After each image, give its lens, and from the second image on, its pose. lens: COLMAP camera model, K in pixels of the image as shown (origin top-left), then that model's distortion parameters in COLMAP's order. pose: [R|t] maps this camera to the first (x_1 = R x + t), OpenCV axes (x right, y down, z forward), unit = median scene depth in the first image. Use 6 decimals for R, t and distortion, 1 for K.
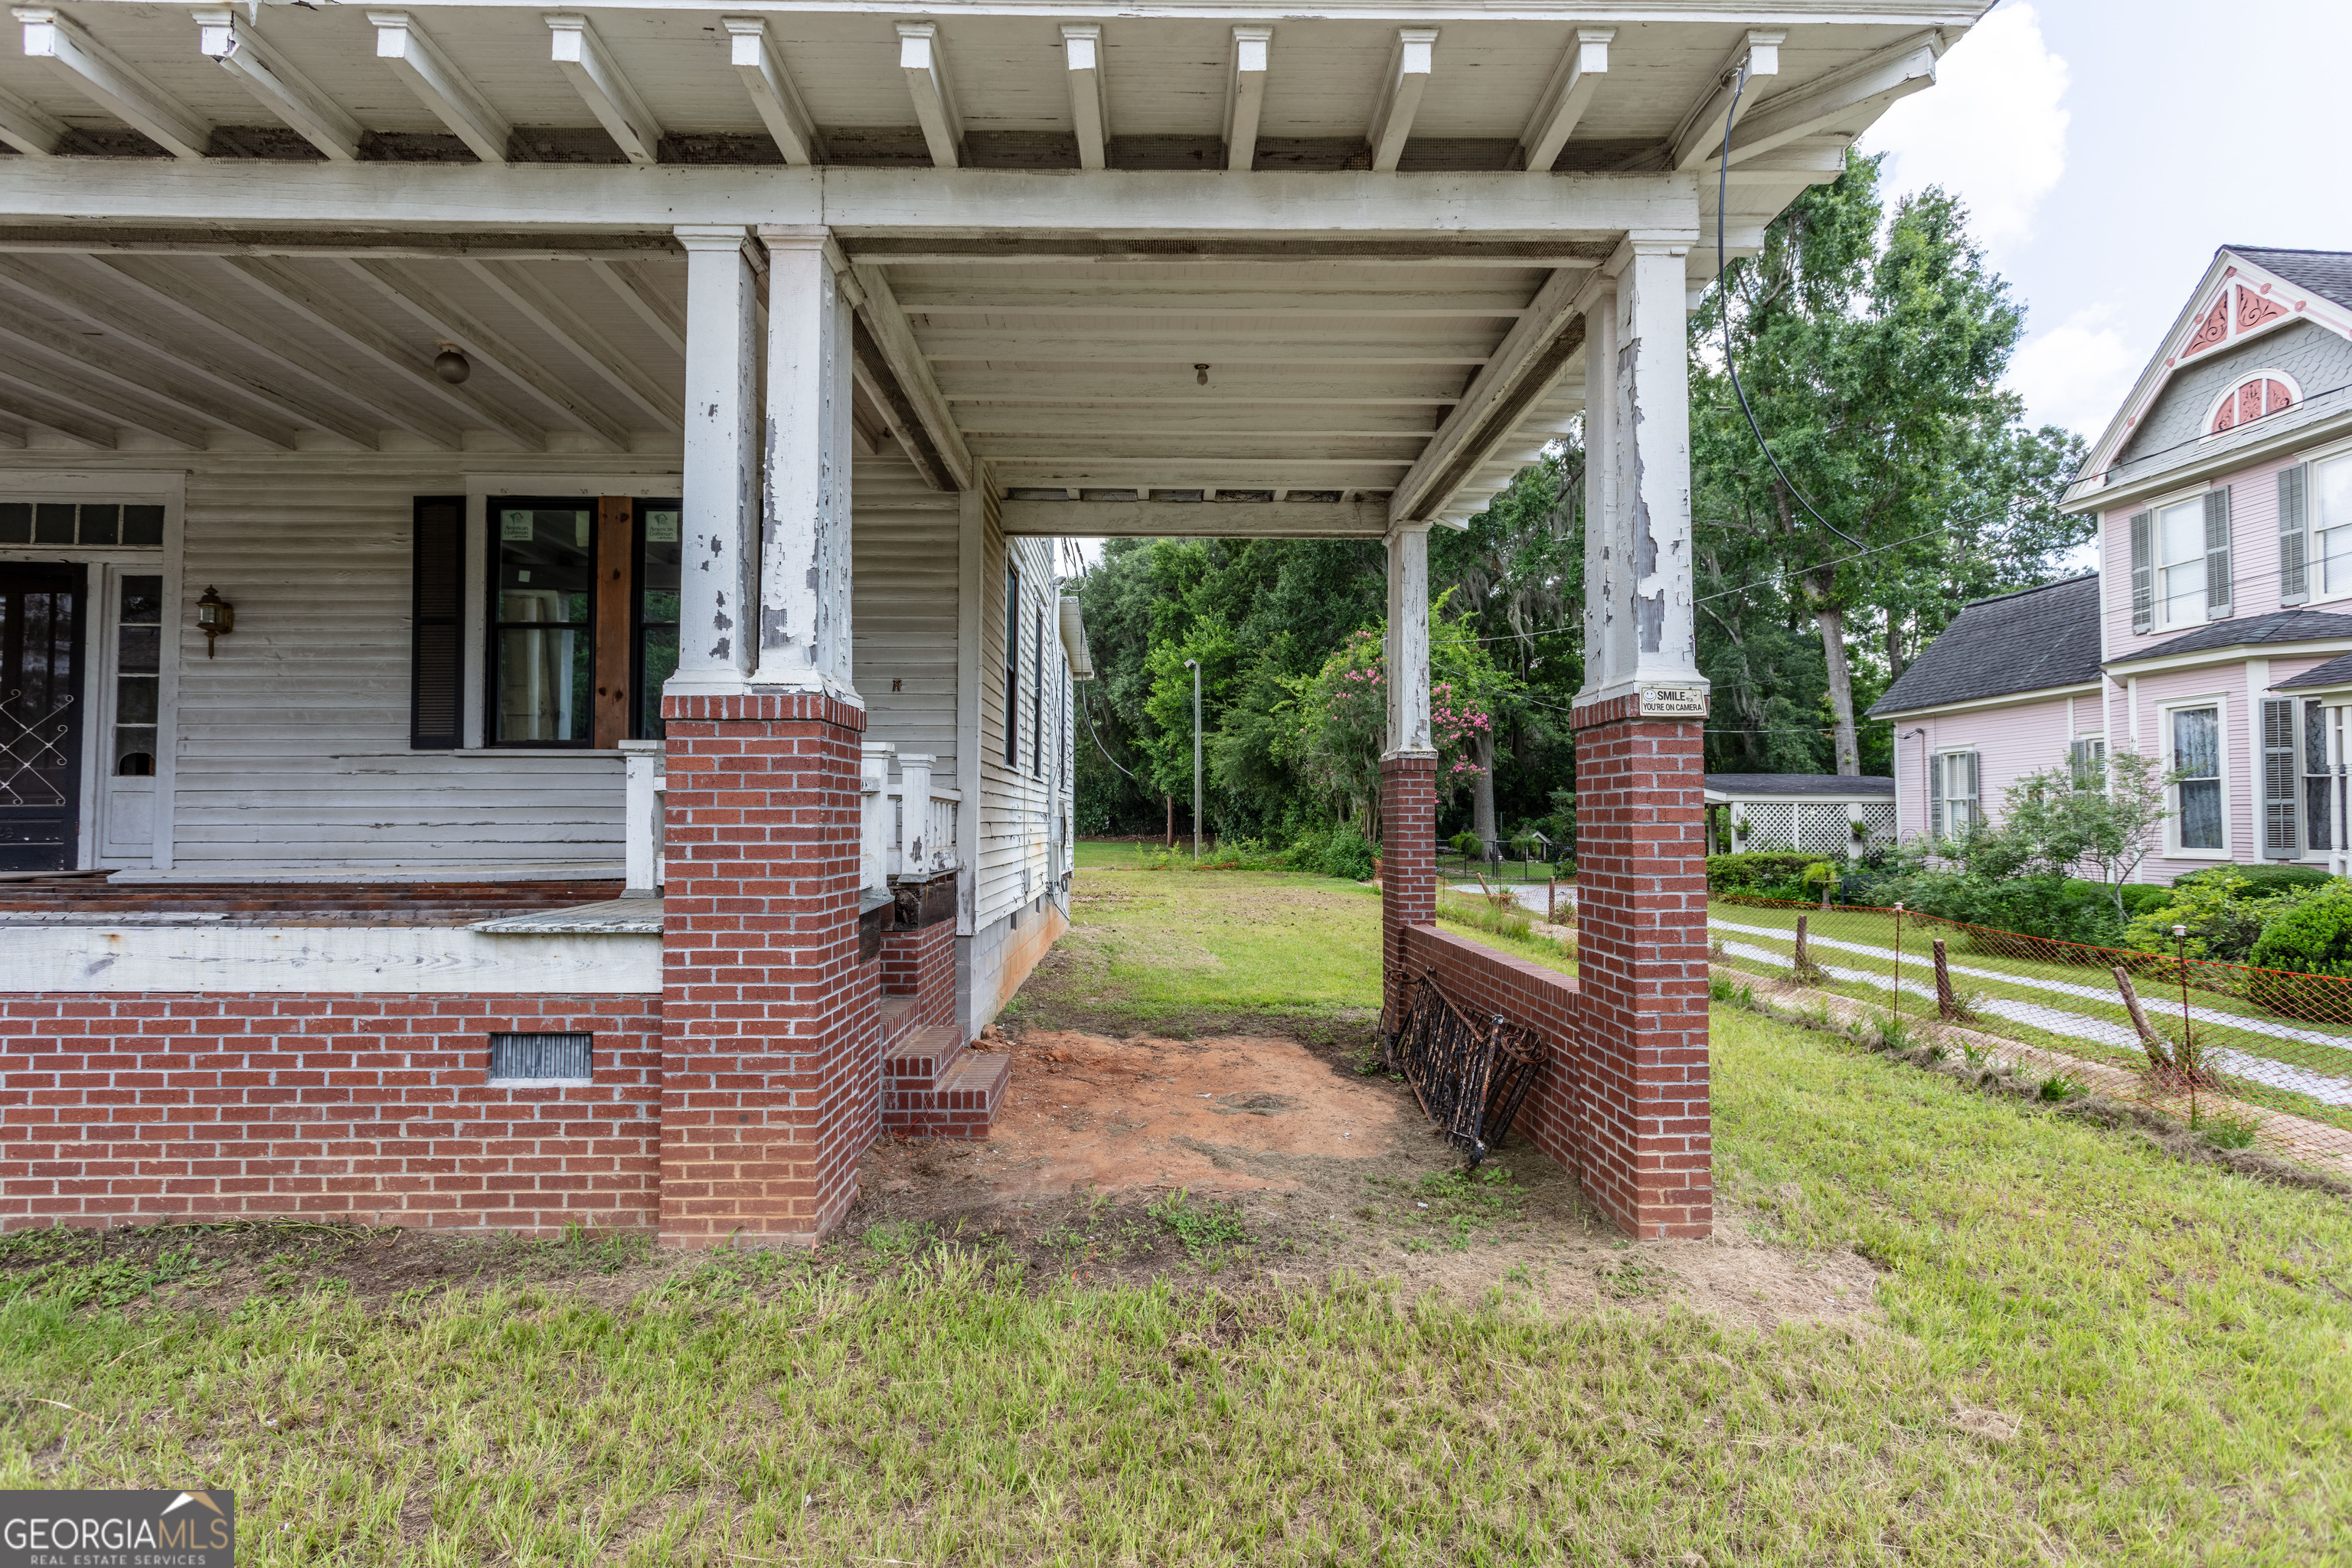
lens RADIAL K [[1146.7, 0, 1176.0], [0, 1146.7, 784.0], [0, 0, 1]] dist [-0.002034, 0.001846]
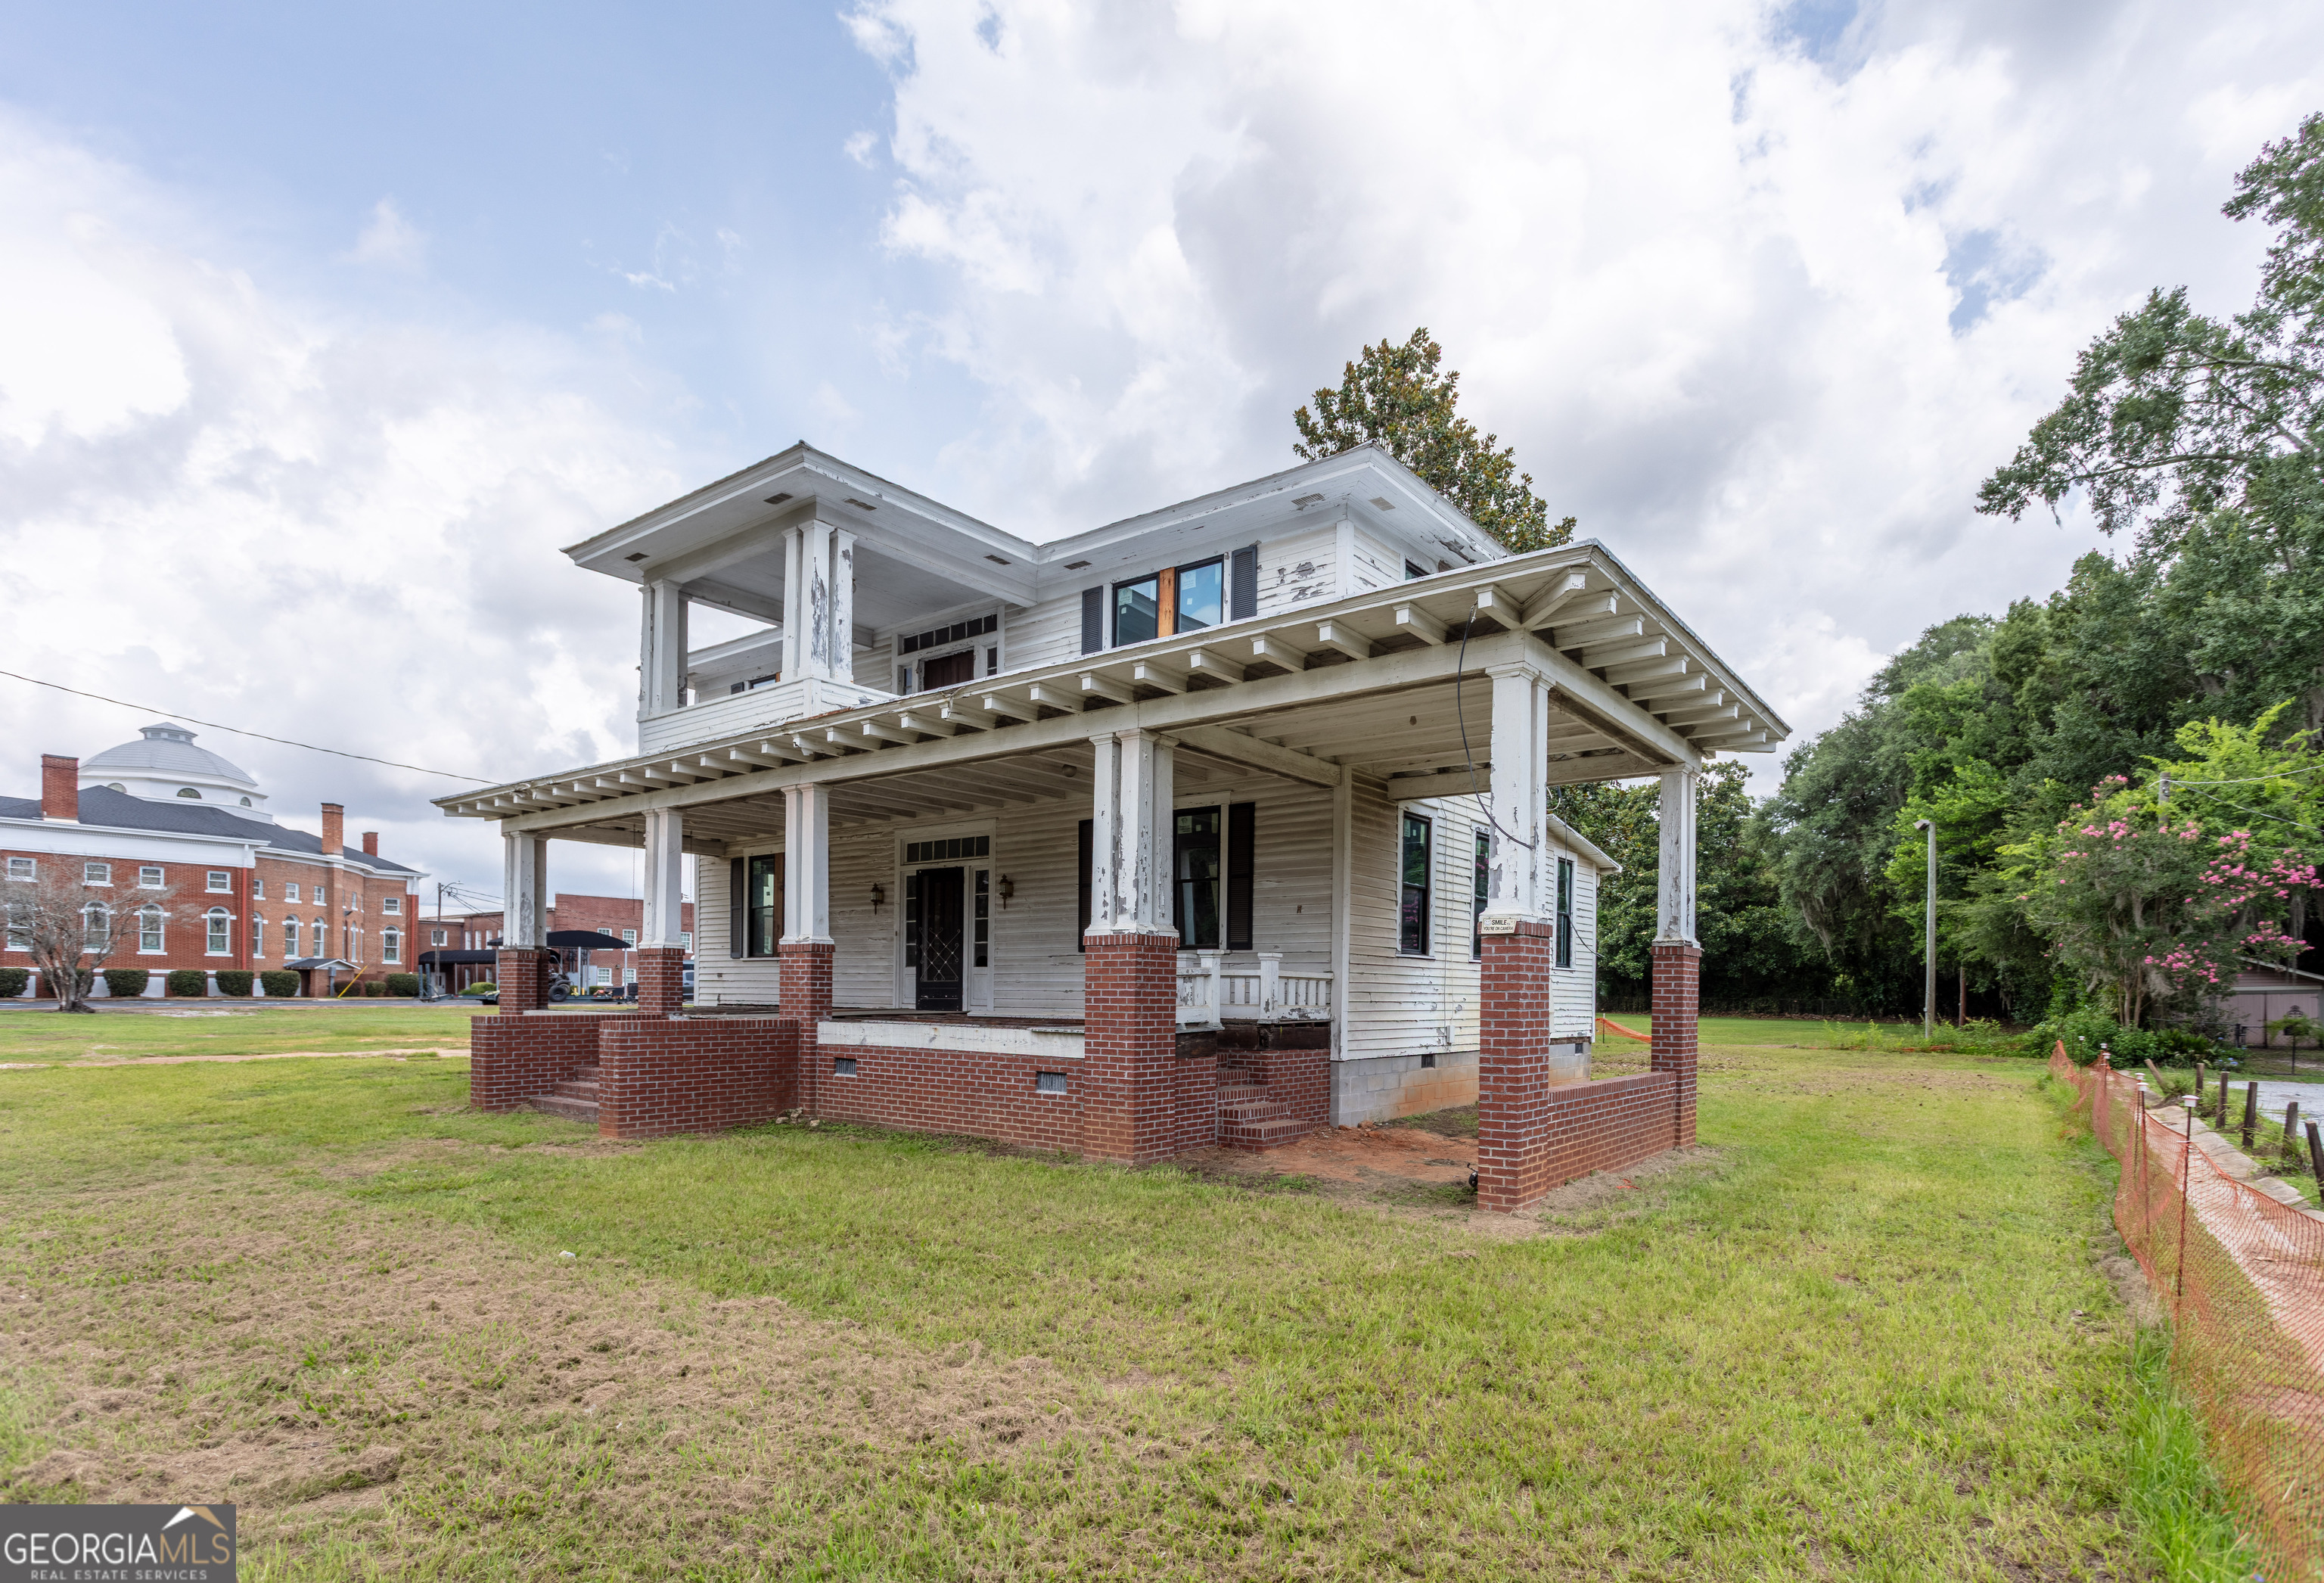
lens RADIAL K [[1082.0, 0, 1165.1], [0, 1082.0, 998.5], [0, 0, 1]] dist [-0.010146, 0.001462]
pose [[0.798430, 0.010301, -0.601999, 0.559582], [0.010491, 0.999464, 0.031017, -0.007155], [0.601996, -0.031080, 0.797894, -0.383000]]
